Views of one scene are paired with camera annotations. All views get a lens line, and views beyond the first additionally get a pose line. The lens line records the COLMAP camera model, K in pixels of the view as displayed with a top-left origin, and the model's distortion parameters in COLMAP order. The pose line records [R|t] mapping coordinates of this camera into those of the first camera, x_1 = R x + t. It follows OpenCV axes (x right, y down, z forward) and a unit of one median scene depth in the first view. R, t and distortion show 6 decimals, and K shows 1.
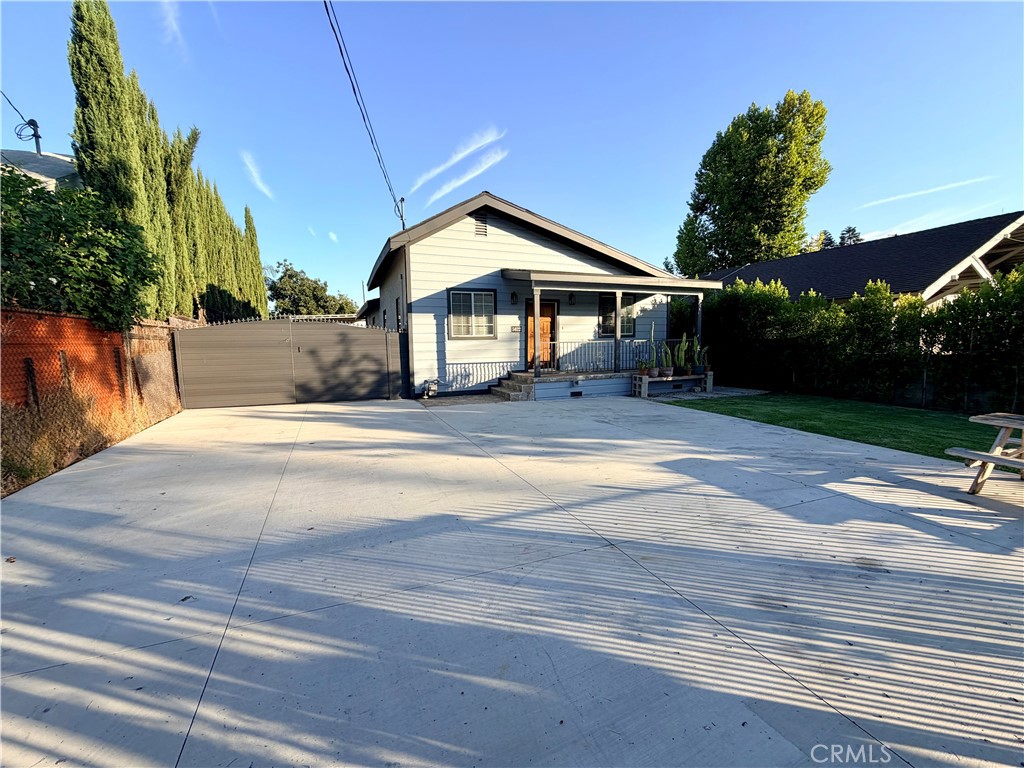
lens RADIAL K [[404.9, 0, 512.0], [0, 404.9, 384.0], [0, 0, 1]] dist [0.000023, -0.000395]
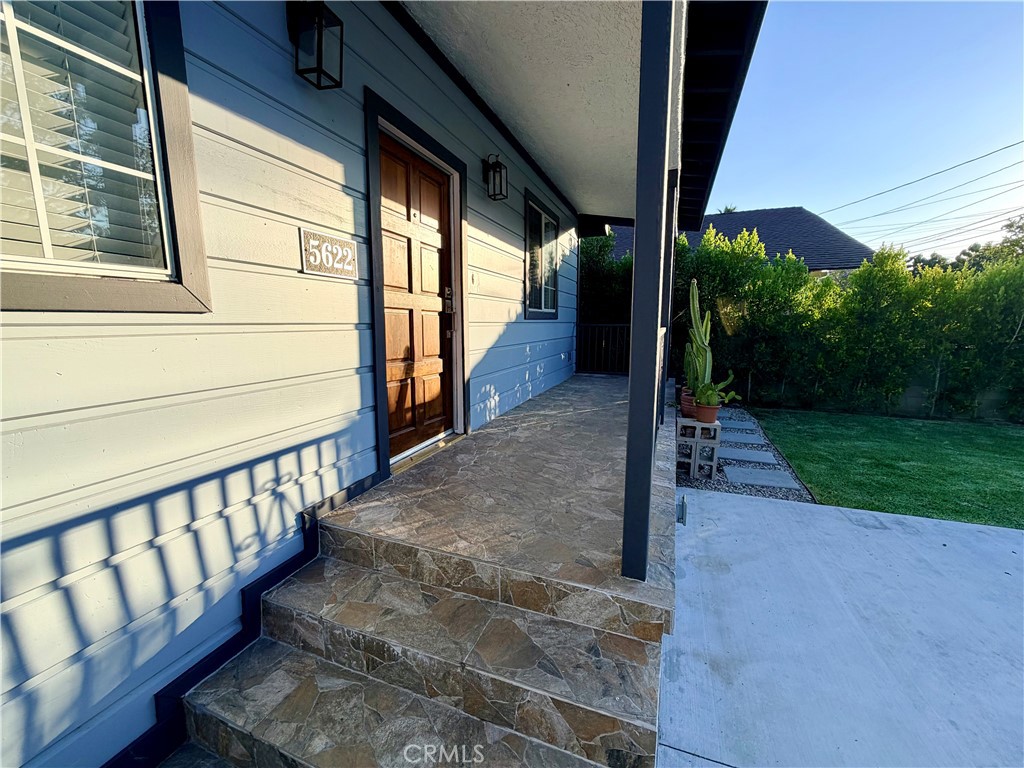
lens RADIAL K [[404.9, 0, 512.0], [0, 404.9, 384.0], [0, 0, 1]] dist [0.000023, -0.000395]
pose [[0.125556, -0.158432, 0.979354, -0.155063], [0.137850, 0.980376, 0.140925, -0.098949], [-0.982463, 0.117310, 0.144932, 0.936031]]
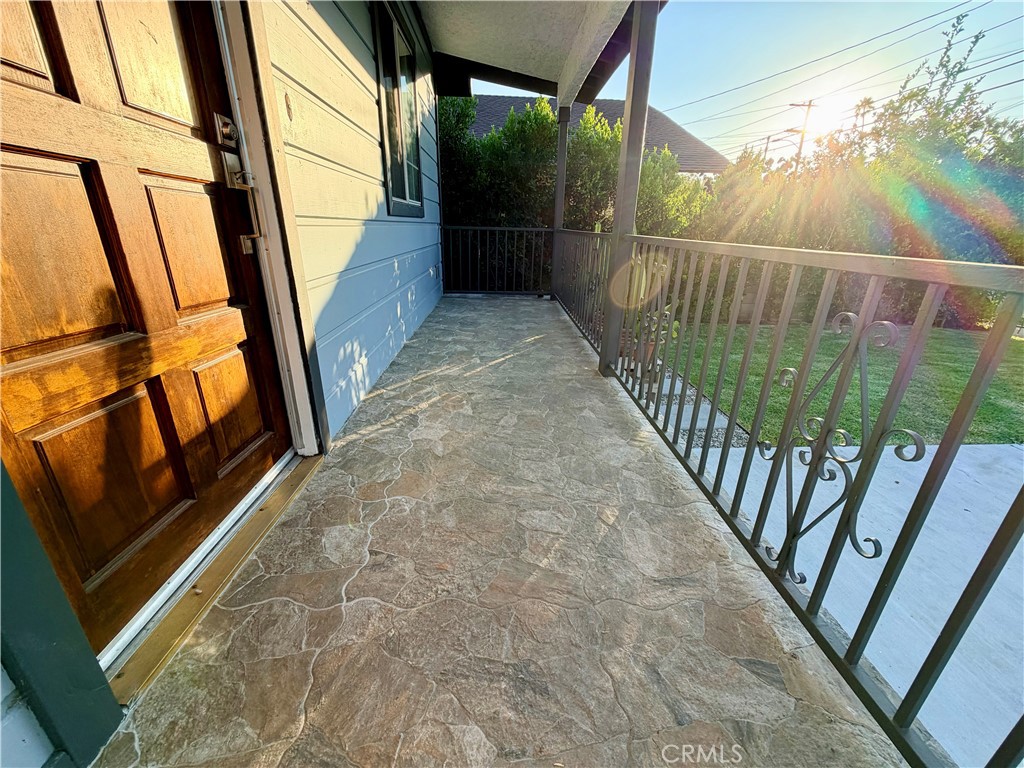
lens RADIAL K [[404.9, 0, 512.0], [0, 404.9, 384.0], [0, 0, 1]] dist [0.000023, -0.000395]
pose [[-0.279108, -0.362895, 0.889048, -0.029507], [0.106237, 0.908488, 0.404182, -0.101625], [-0.954365, 0.207260, -0.215013, 0.973351]]
